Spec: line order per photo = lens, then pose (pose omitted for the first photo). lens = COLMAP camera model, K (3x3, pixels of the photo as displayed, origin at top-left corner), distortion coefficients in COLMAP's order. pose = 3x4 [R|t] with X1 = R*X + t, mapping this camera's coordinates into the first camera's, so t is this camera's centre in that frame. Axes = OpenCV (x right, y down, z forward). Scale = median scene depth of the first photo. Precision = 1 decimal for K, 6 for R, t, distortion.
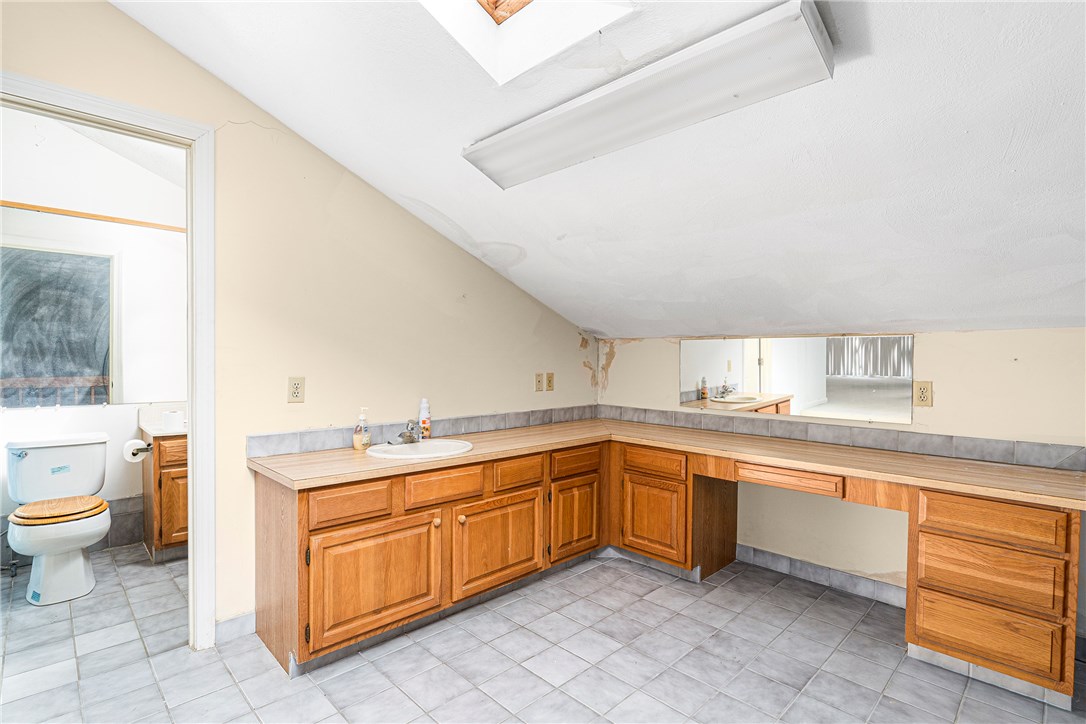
lens RADIAL K [[525.2, 0, 543.0], [0, 525.2, 362.0], [0, 0, 1]] dist [-0.000073, 0.000244]
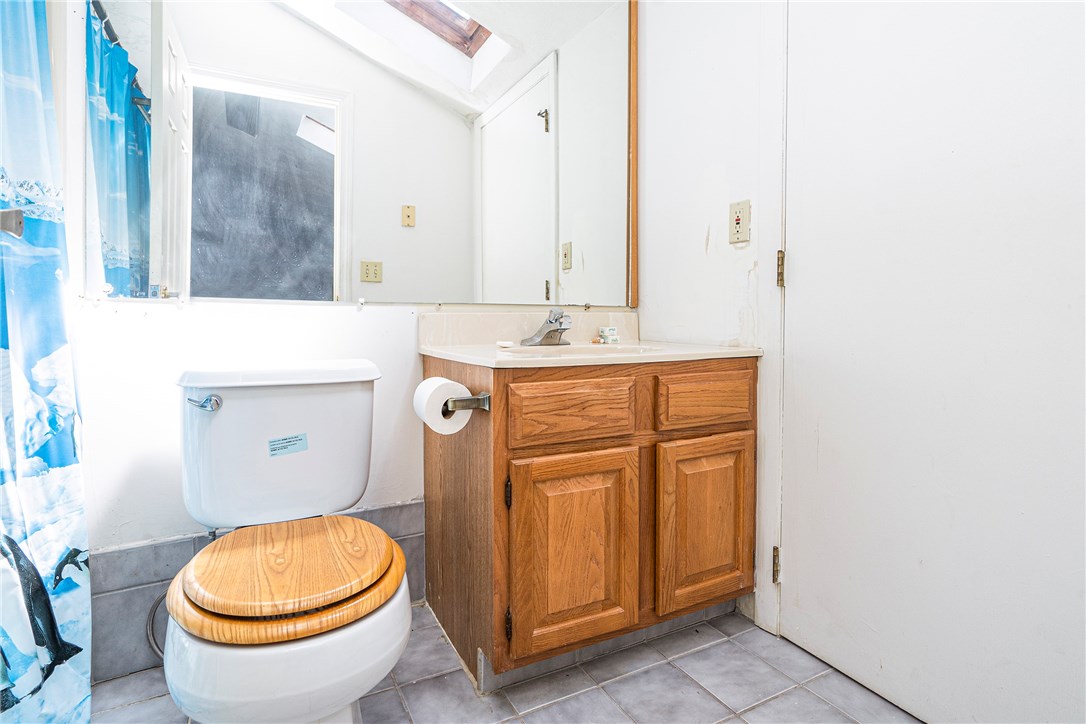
lens RADIAL K [[532.4, 0, 540.5], [0, 532.4, 326.0], [0, 0, 1]] dist [-0.001136, -0.000281]
pose [[0.966122, -0.001608, -0.258079, -0.606145], [-0.001955, 0.999906, -0.013550, 0.115323], [0.258077, 0.013595, 0.966029, 0.633113]]
